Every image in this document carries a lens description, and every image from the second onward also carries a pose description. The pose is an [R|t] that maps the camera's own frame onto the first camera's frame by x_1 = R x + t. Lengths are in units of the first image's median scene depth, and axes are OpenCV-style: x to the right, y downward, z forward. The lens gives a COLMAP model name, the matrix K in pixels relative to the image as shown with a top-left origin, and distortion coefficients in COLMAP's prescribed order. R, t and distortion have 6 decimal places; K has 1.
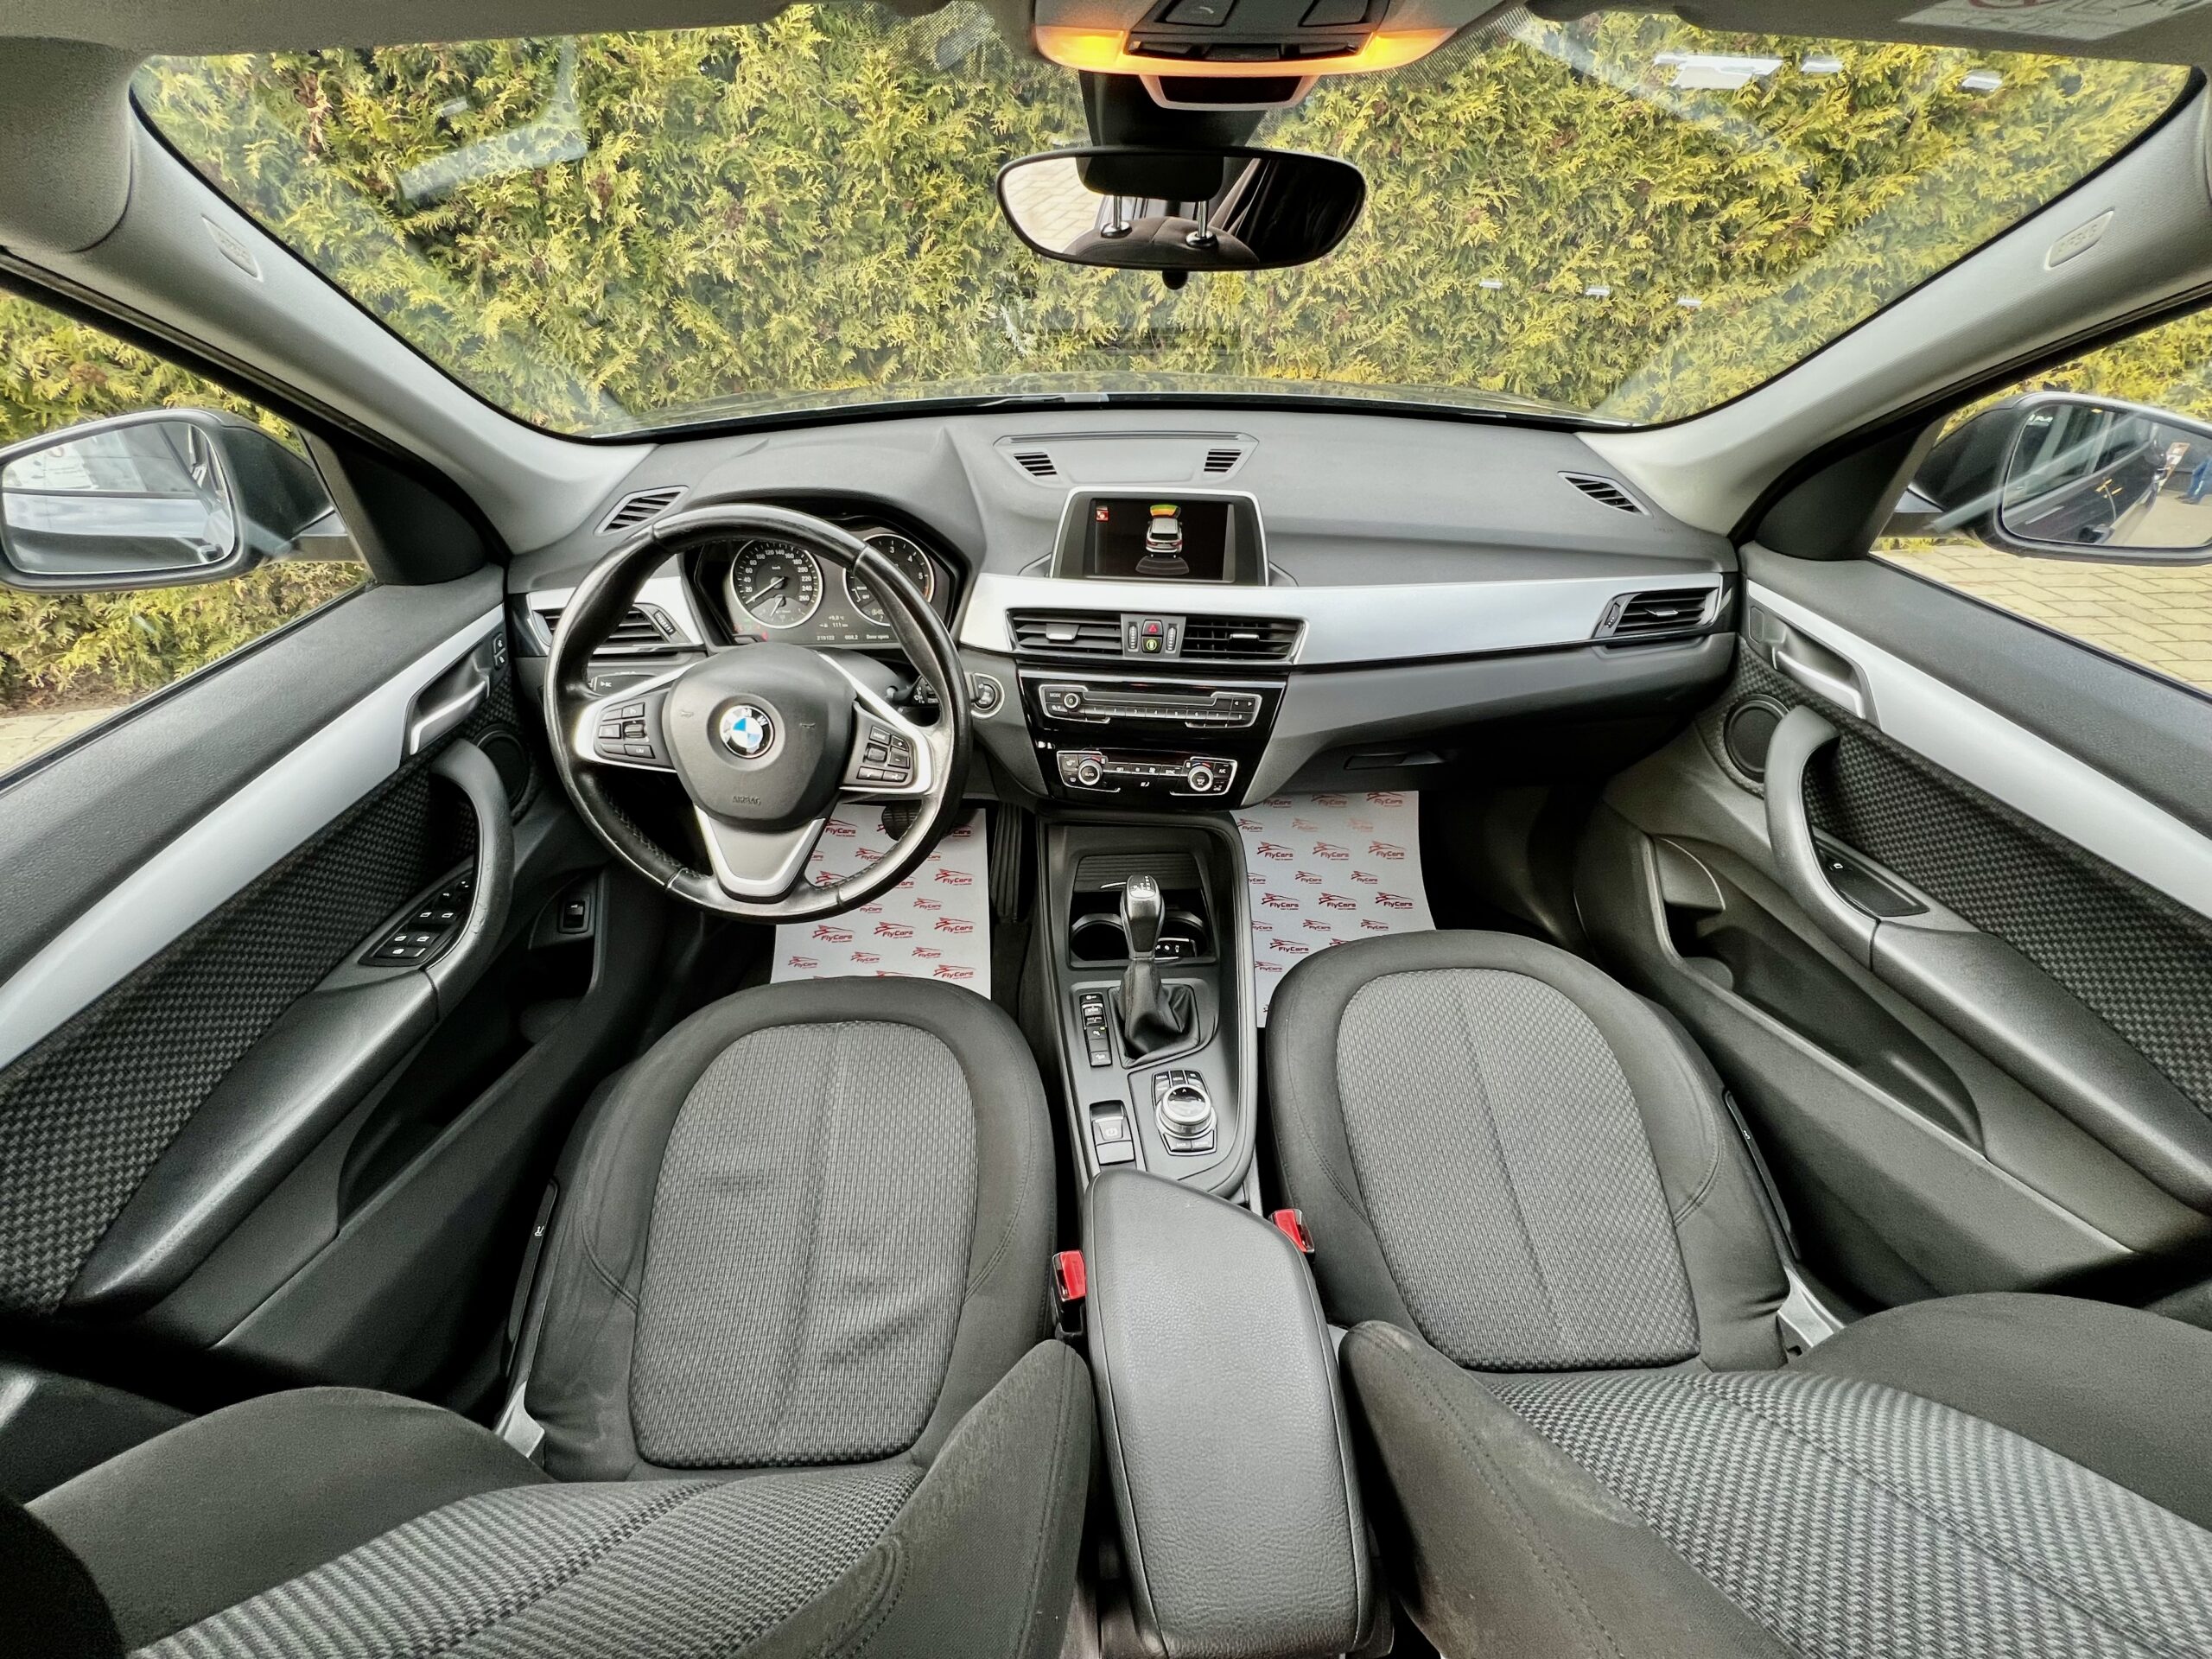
lens RADIAL K [[872.0, 0, 1092.7], [0, 872.0, 830.1], [0, 0, 1]] dist [-0.000162, -0.000109]
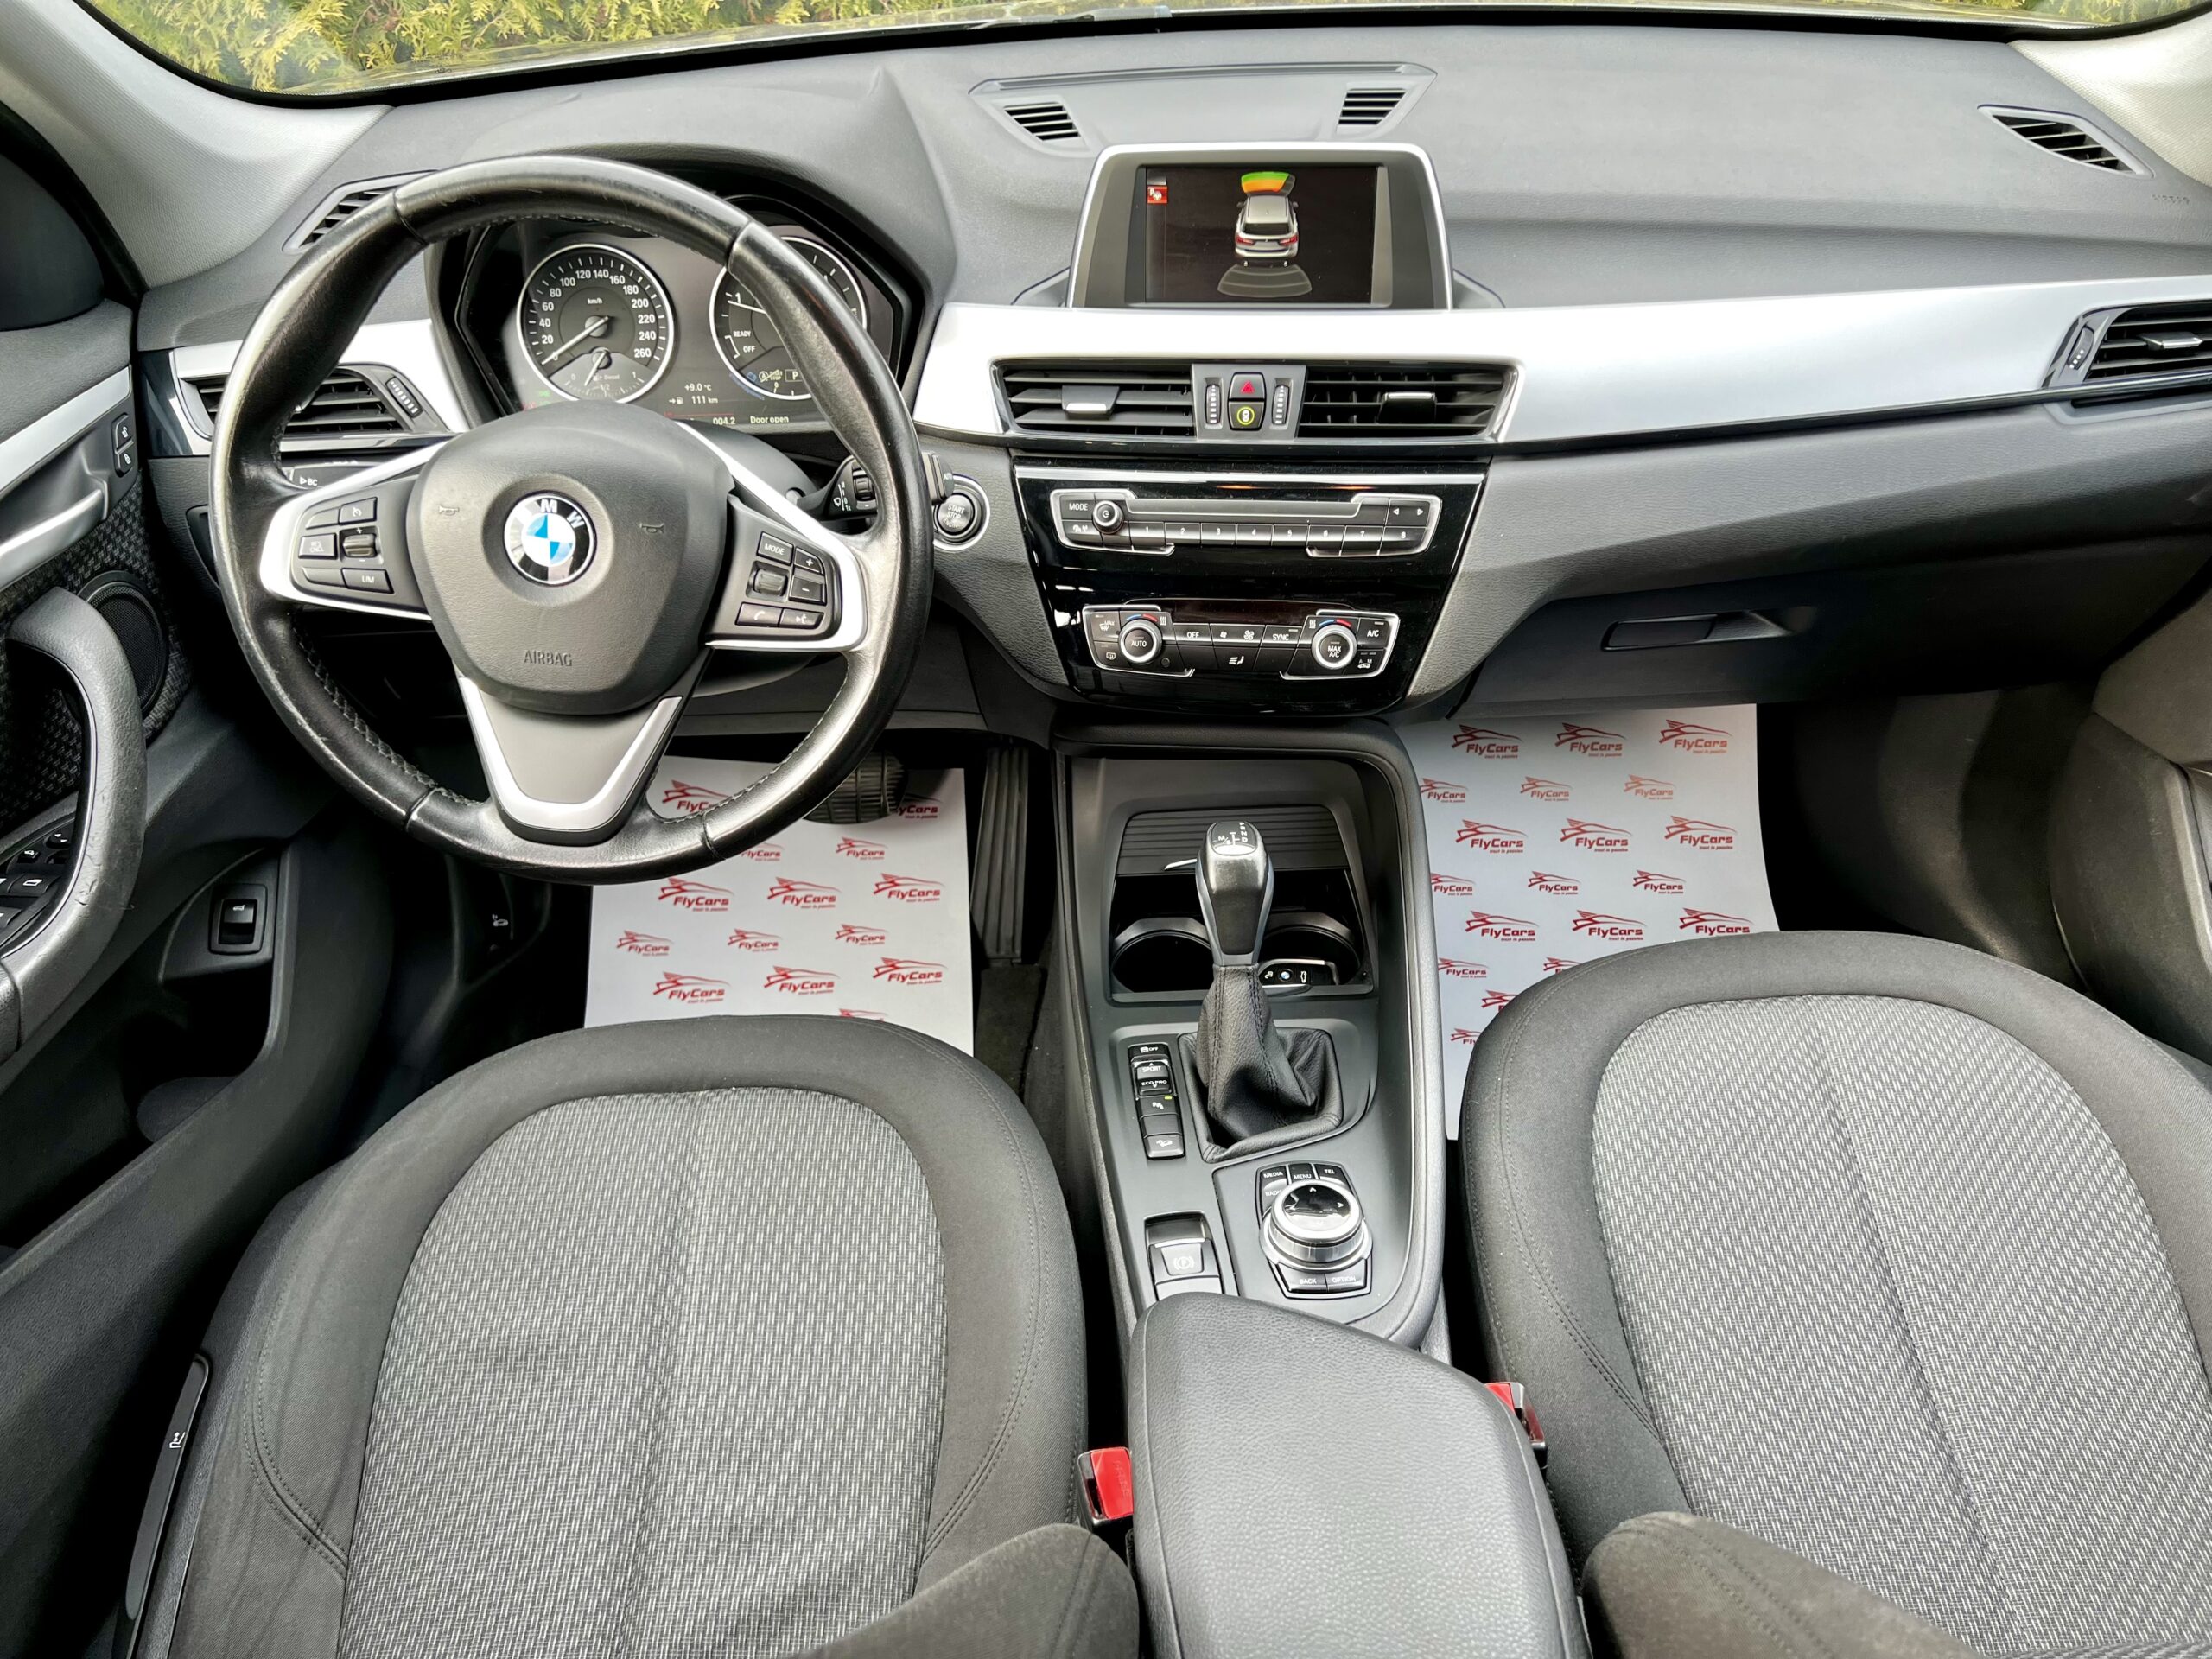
lens RADIAL K [[1641.7, 0, 1106.0], [0, 1641.7, 829.5], [0, 0, 1]] dist [0.078257, -0.097466]
pose [[0.999132, -0.011367, -0.040067, 0.016205], [0.009507, 0.998883, -0.046290, 0.107010], [0.040548, 0.045869, 0.998124, -0.071428]]
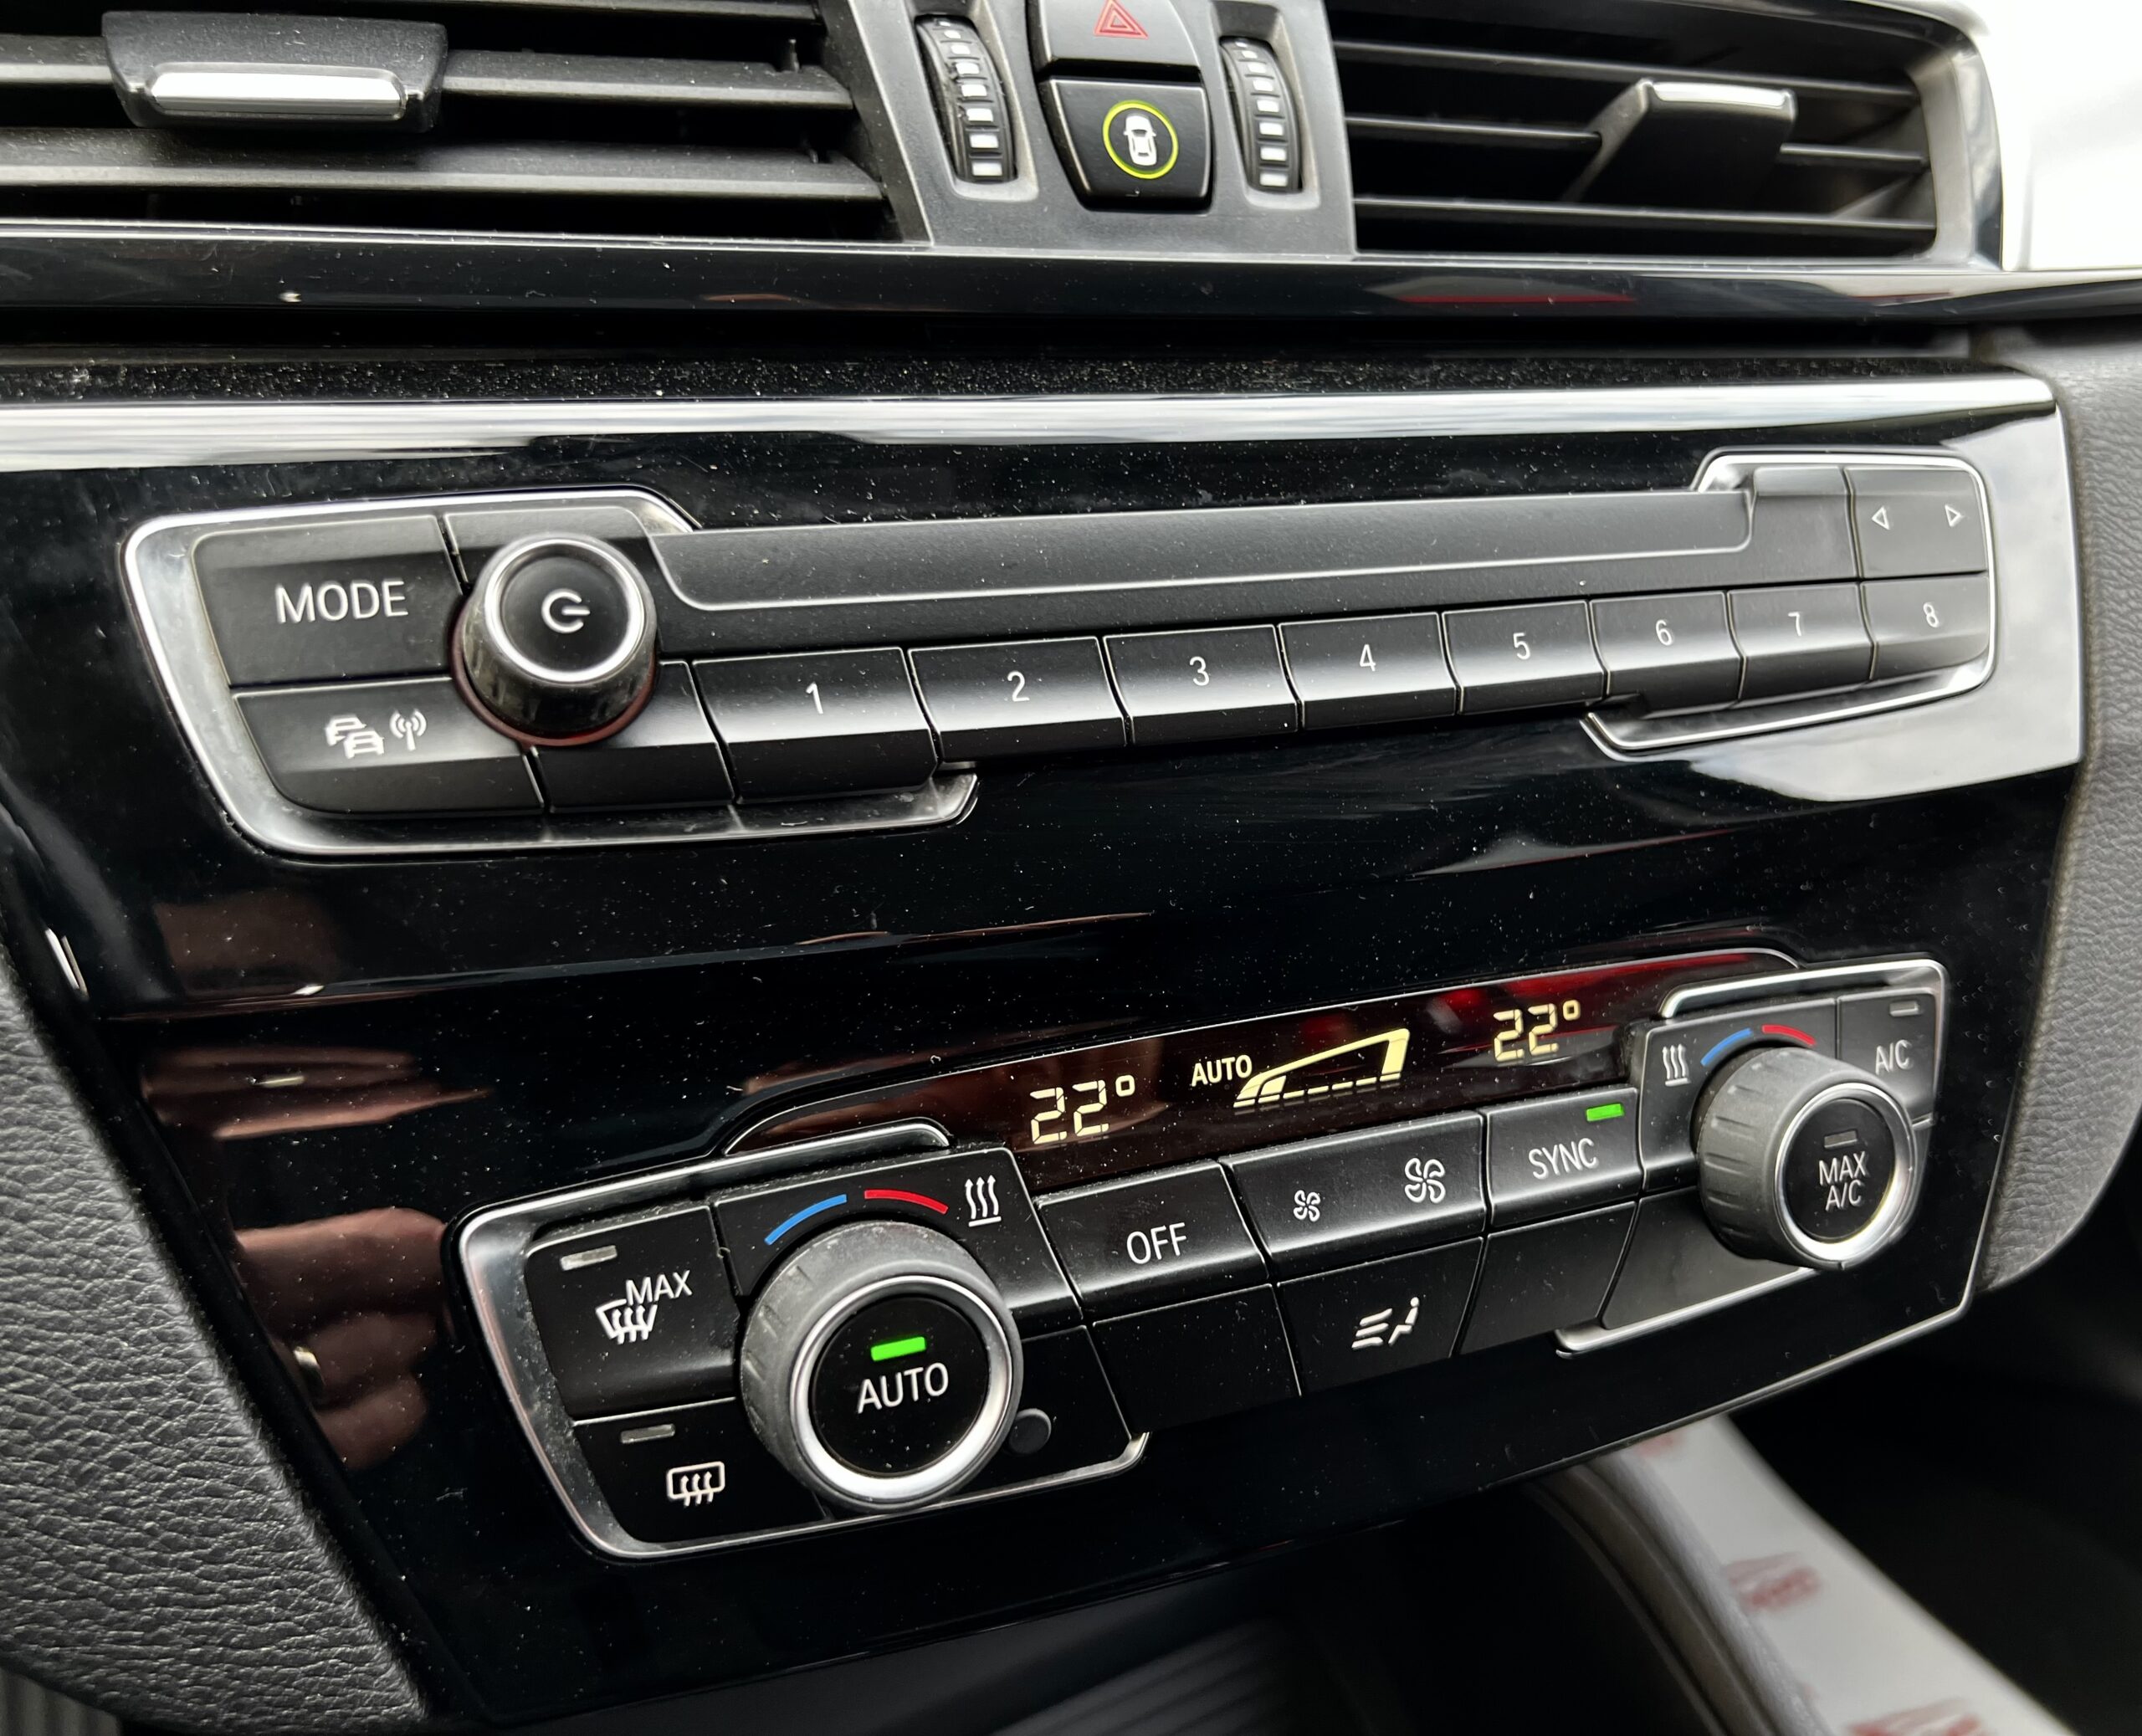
lens RADIAL K [[1754.6, 0, 1162.5], [0, 1754.6, 861.0], [0, 0, 1]] dist [0.065963, -0.145315]
pose [[0.870992, -0.151579, 0.467329, -0.057103], [0.239204, 0.961693, -0.133894, -0.084084], [-0.429131, 0.228407, 0.873886, 0.804244]]
